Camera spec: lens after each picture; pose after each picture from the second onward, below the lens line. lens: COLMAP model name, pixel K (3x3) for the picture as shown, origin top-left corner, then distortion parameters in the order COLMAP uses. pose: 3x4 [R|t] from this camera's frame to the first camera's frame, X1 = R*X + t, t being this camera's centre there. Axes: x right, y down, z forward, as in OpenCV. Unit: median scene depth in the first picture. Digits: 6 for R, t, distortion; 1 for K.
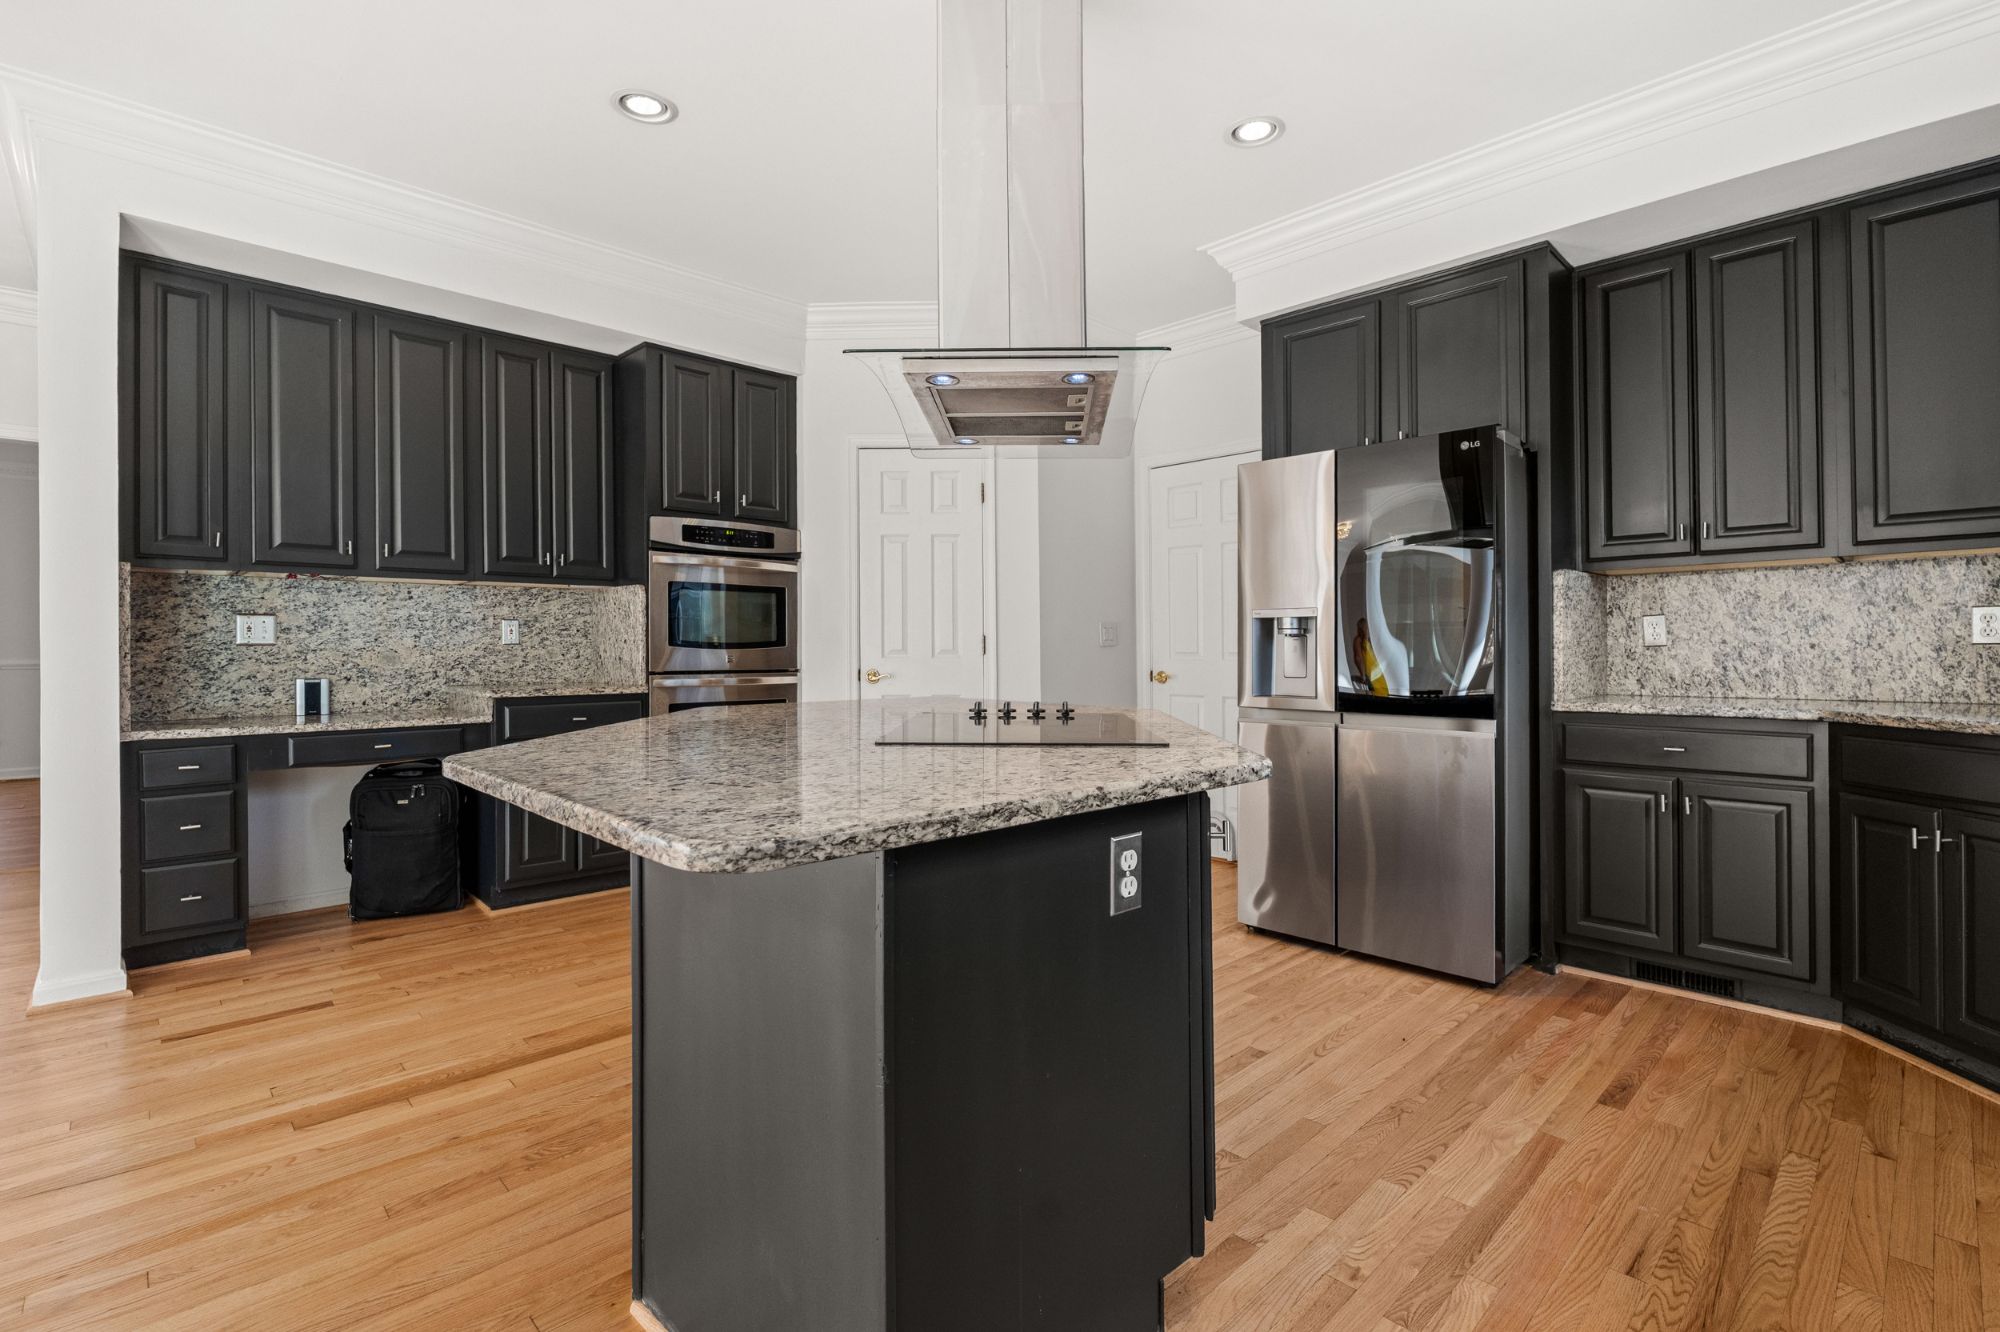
lens RADIAL K [[937.1, 0, 1002.5], [0, 937.1, 641.1], [0, 0, 1]] dist [-0.001476, -0.000532]
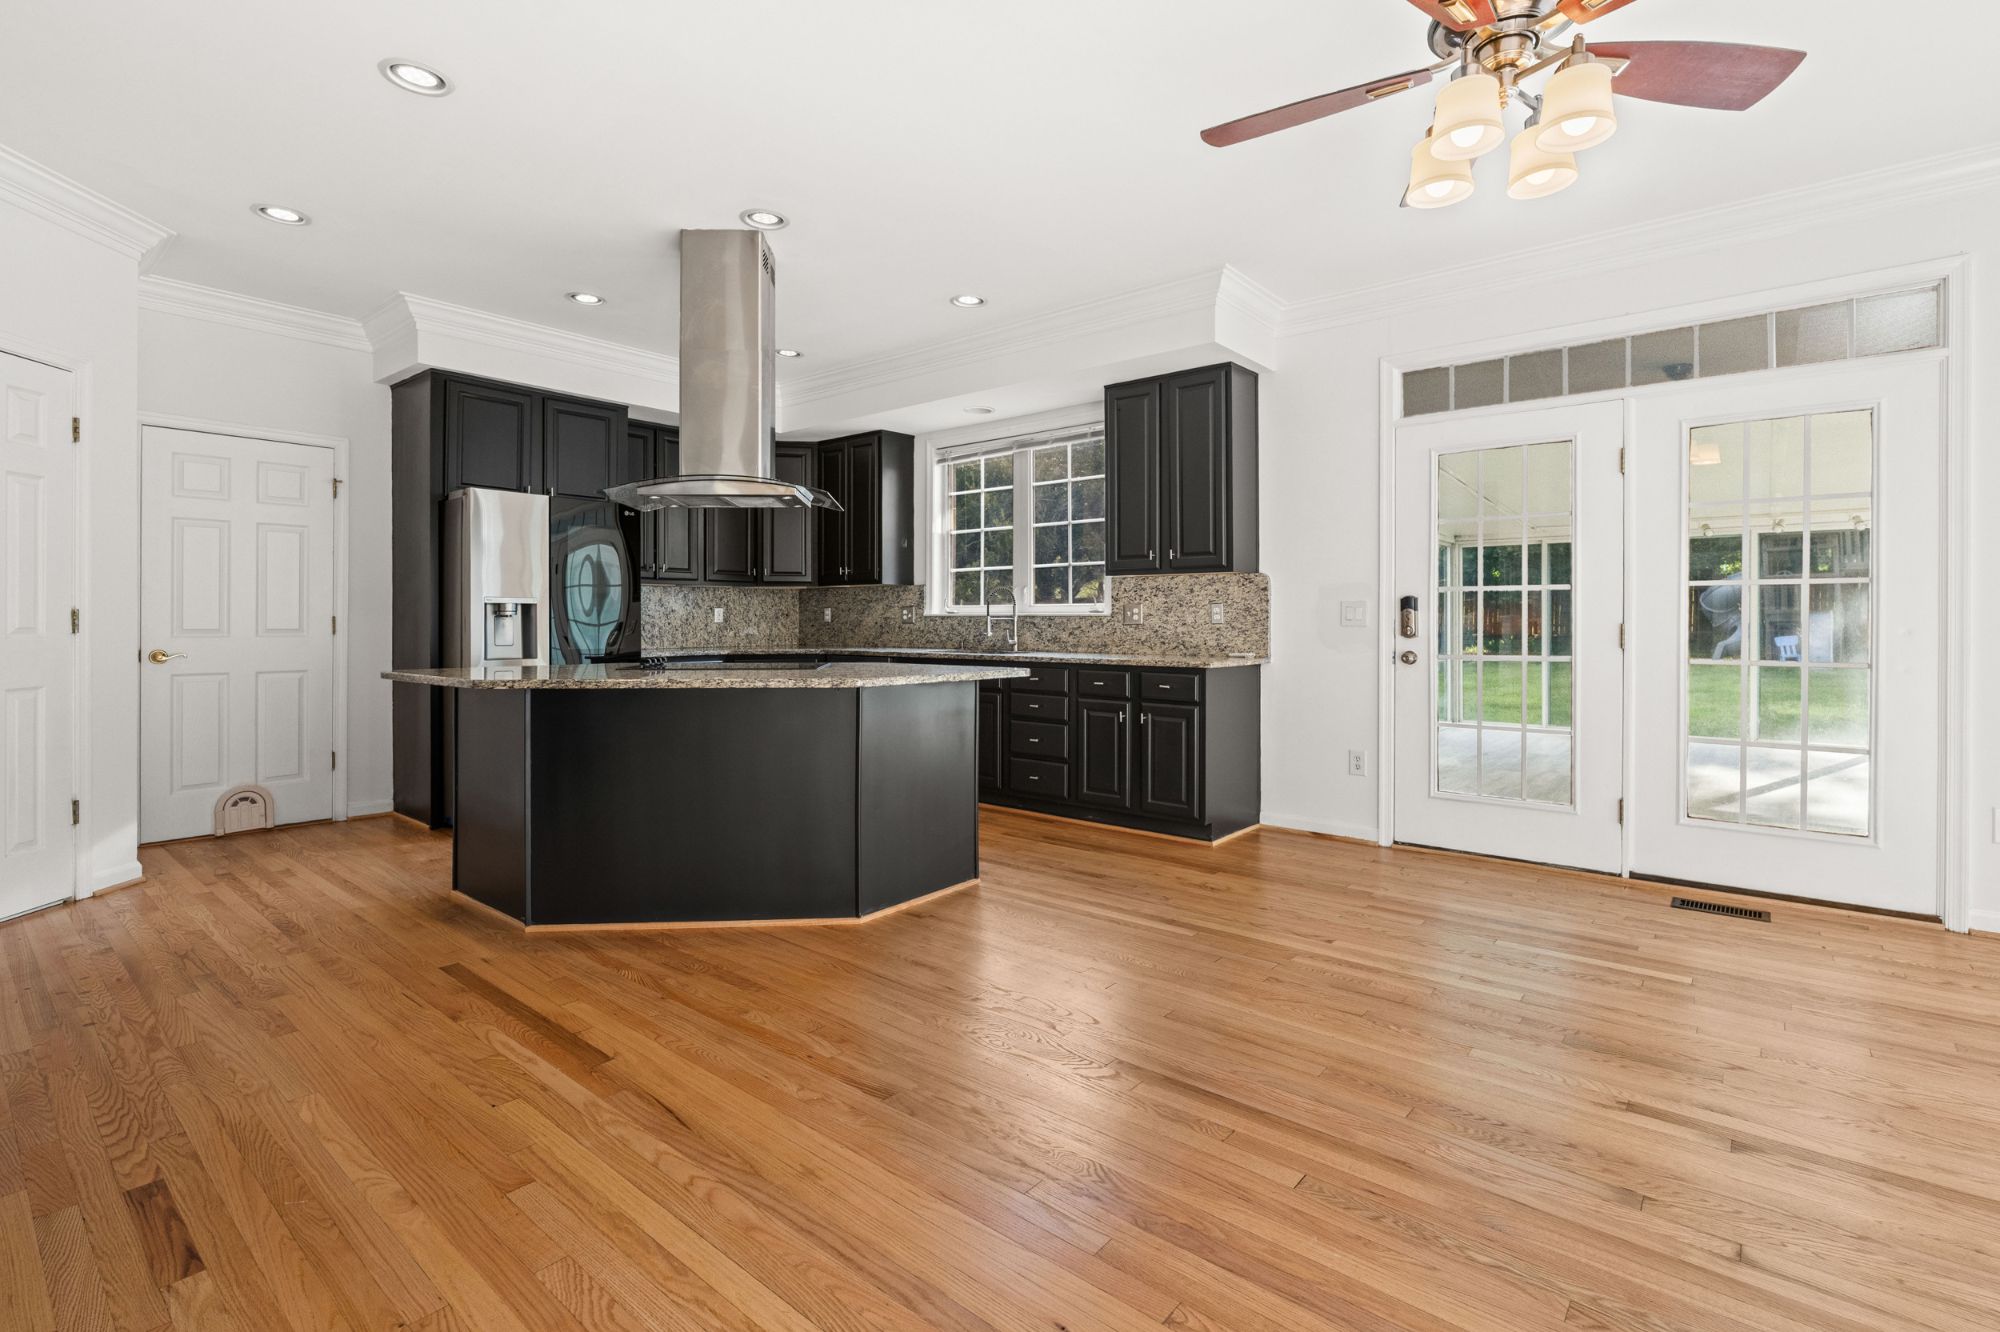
lens RADIAL K [[907.6, 0, 996.3], [0, 907.6, 622.3], [0, 0, 1]] dist [-0.000434, -0.000067]
pose [[-0.108835, 0.000830, 0.994059, -1.301507], [-0.010376, 0.999944, -0.001971, -0.002154], [-0.994006, -0.010529, -0.108821, 0.460412]]
